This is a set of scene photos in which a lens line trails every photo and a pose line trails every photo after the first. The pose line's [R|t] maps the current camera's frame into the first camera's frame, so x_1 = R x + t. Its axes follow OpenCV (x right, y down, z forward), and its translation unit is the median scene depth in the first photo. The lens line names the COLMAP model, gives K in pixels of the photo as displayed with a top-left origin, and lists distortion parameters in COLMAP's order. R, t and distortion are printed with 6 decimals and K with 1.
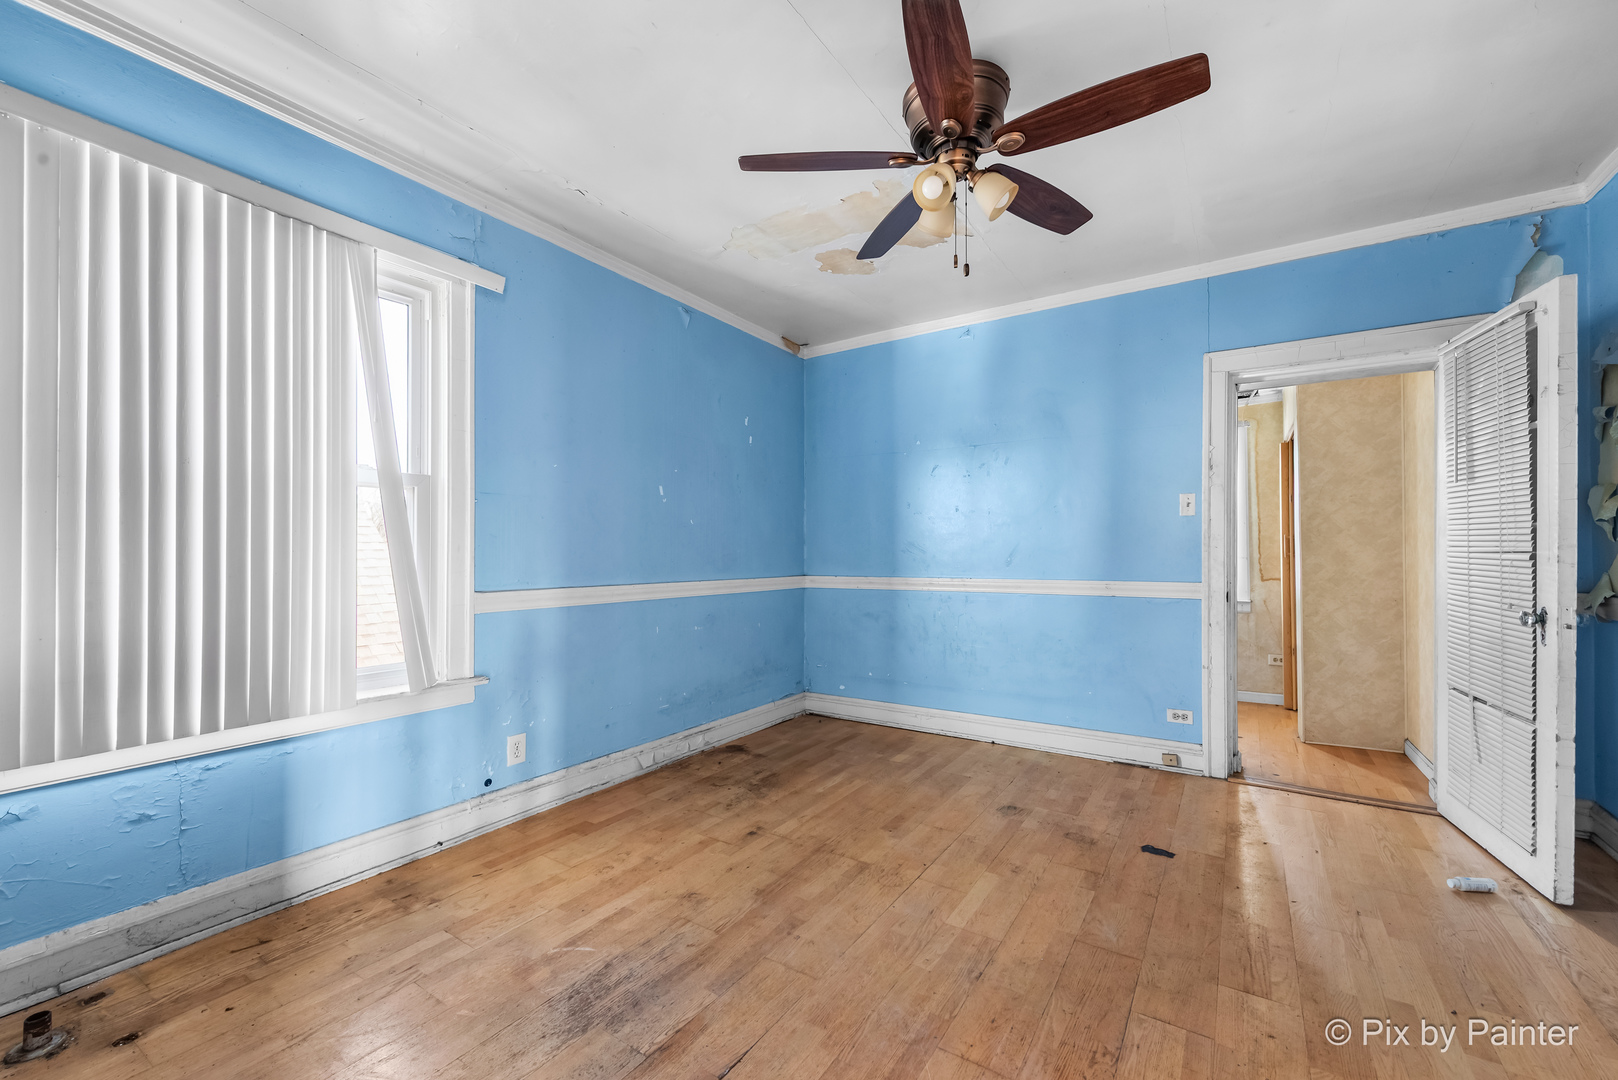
lens RADIAL K [[645.4, 0, 811.5], [0, 645.4, 545.6], [0, 0, 1]] dist [0.016756, -0.004294]
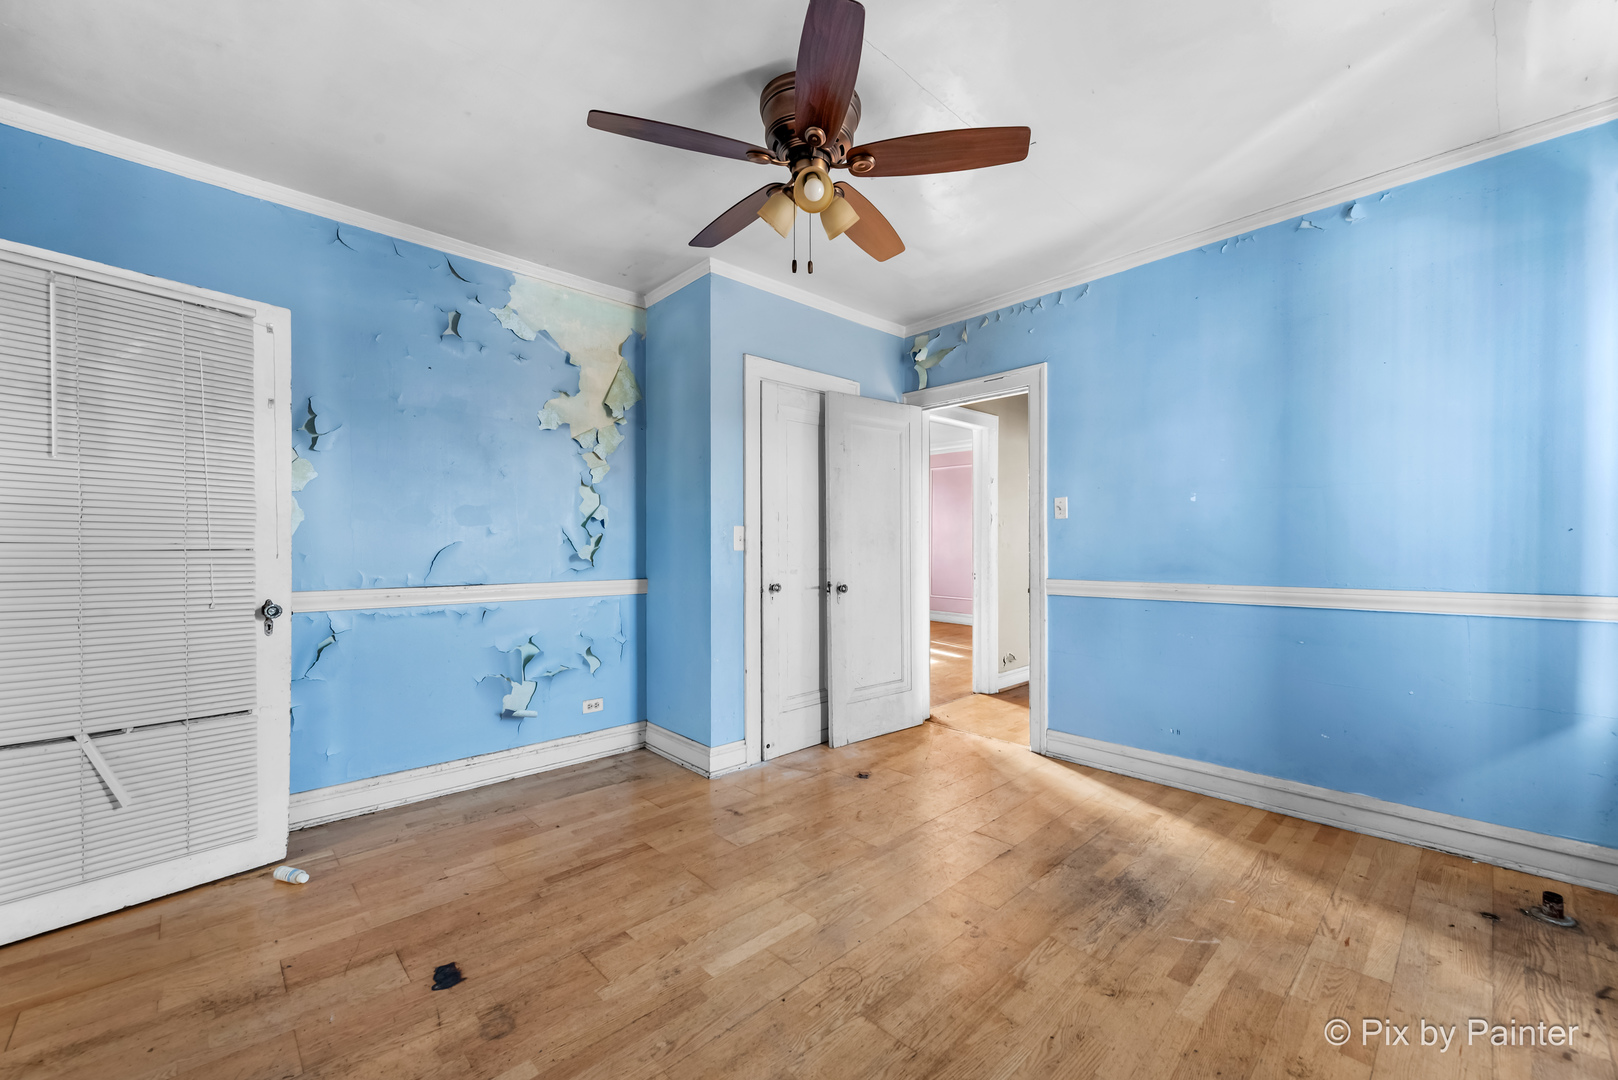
lens RADIAL K [[645.4, 0, 811.5], [0, 645.4, 545.6], [0, 0, 1]] dist [0.016756, -0.004294]
pose [[-0.973285, 0.005883, 0.229524, -0.019895], [0.001745, 0.999832, -0.018229, 0.023475], [-0.229593, -0.017341, -0.973132, 2.010580]]
